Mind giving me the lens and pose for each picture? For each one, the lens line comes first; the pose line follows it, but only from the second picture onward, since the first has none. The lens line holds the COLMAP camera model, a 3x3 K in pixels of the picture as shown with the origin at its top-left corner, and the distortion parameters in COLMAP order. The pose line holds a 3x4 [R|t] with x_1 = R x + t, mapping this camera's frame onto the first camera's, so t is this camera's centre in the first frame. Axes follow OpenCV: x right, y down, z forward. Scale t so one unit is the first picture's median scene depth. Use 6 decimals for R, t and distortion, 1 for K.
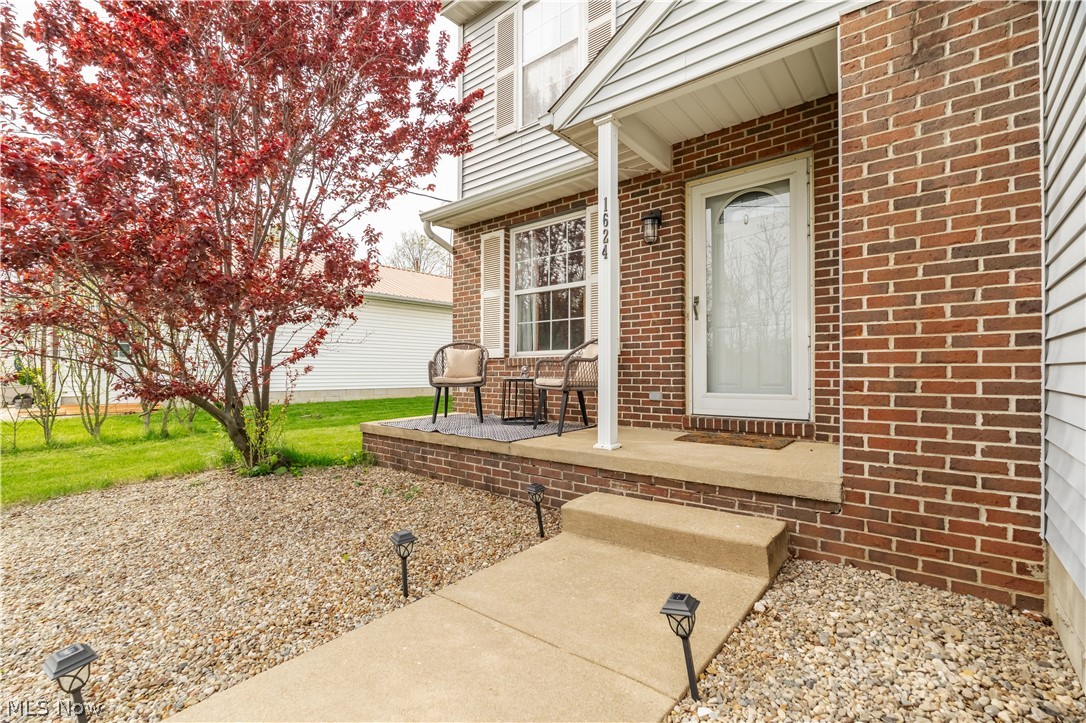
lens RADIAL K [[486.5, 0, 518.3], [0, 486.5, 368.5], [0, 0, 1]] dist [-0.002271, 0.000119]
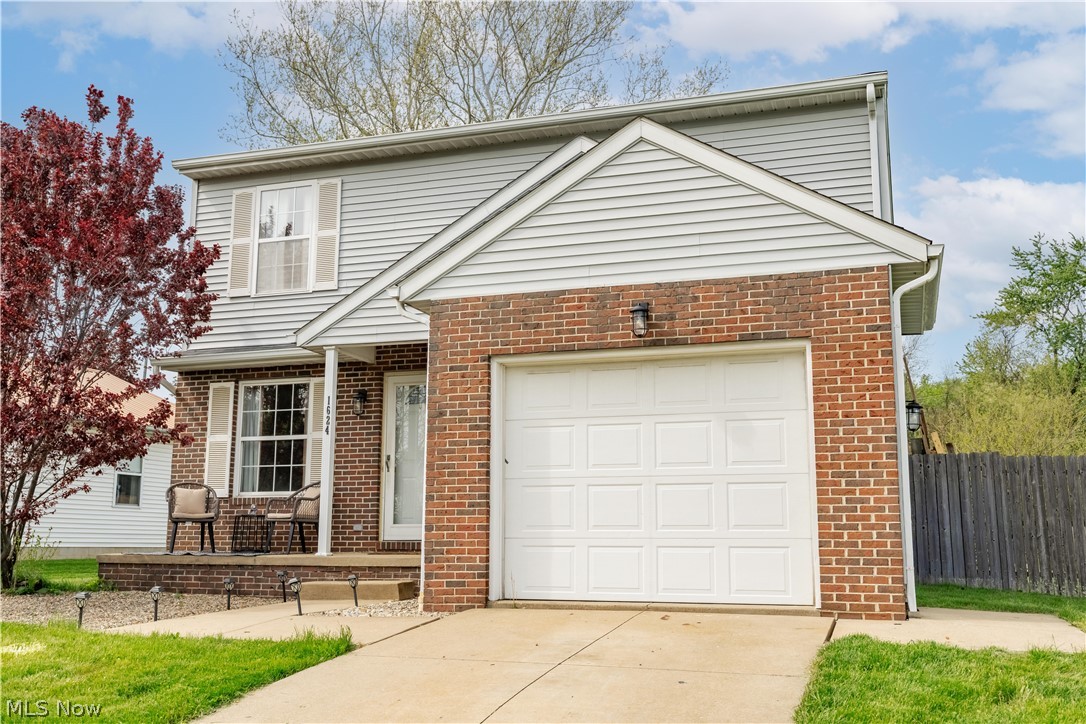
lens RADIAL K [[1075.6, 0, 543.0], [0, 1075.6, 362.0], [0, 0, 1]] dist [0.001261, -0.001138]
pose [[0.925477, 0.066509, 0.372919, -0.376553], [-0.005982, 0.986909, -0.161165, 0.080181], [-0.378756, 0.146924, 0.913760, -1.941735]]
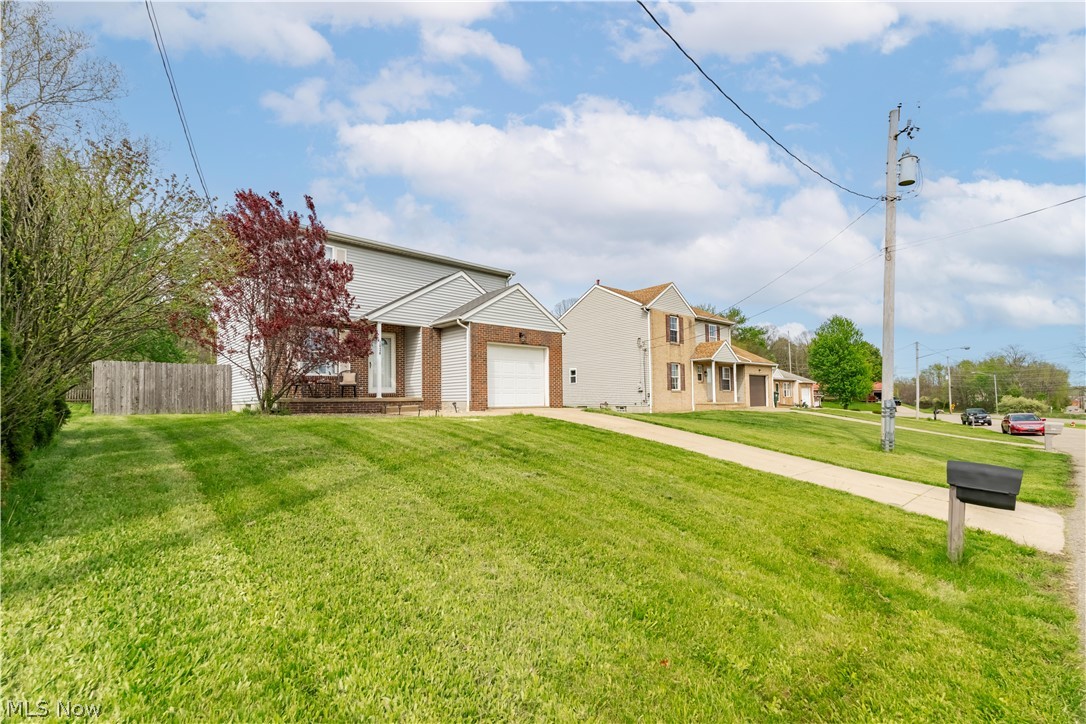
lens RADIAL K [[478.9, 0, 540.4], [0, 478.9, 368.9], [0, 0, 1]] dist [-0.000790, 0.000423]
pose [[0.106384, 0.064432, 0.992235, -3.034465], [0.006663, 0.997830, -0.065510, 0.150857], [-0.994303, 0.013580, 0.105723, -0.676932]]
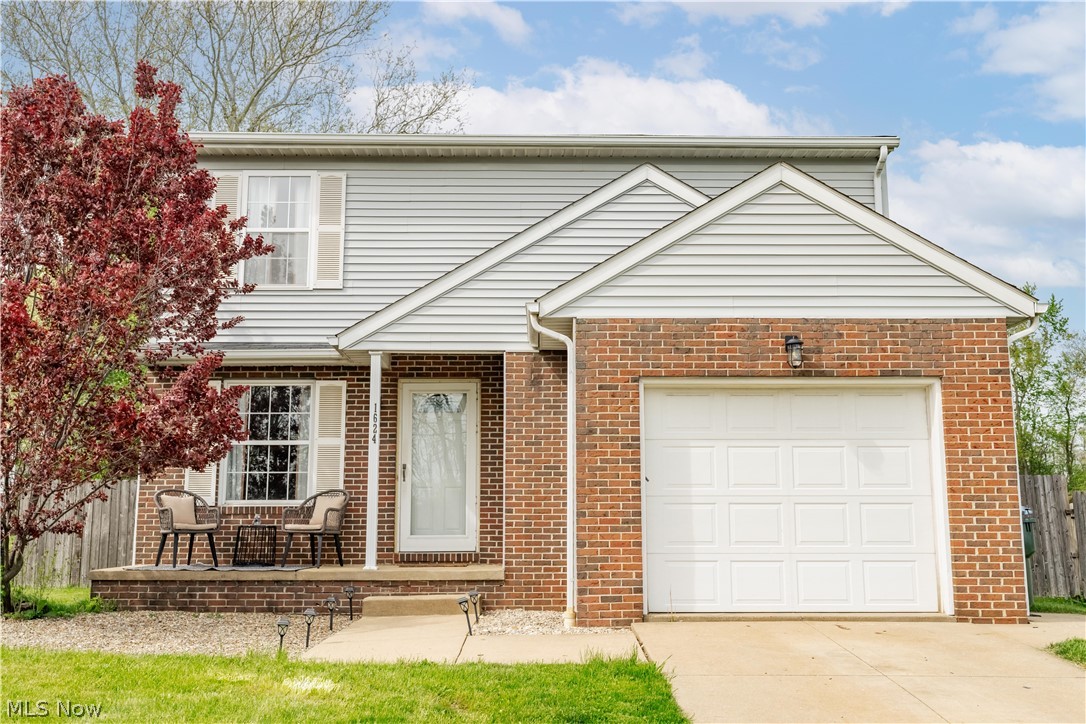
lens RADIAL K [[1075.6, 0, 543.0], [0, 1075.6, 362.0], [0, 0, 1]] dist [0.001261, -0.001138]
pose [[0.750928, 0.107899, 0.651509, -1.273960], [-0.003878, 0.987265, -0.159035, 0.045168], [-0.660372, 0.116897, 0.741784, -1.453837]]
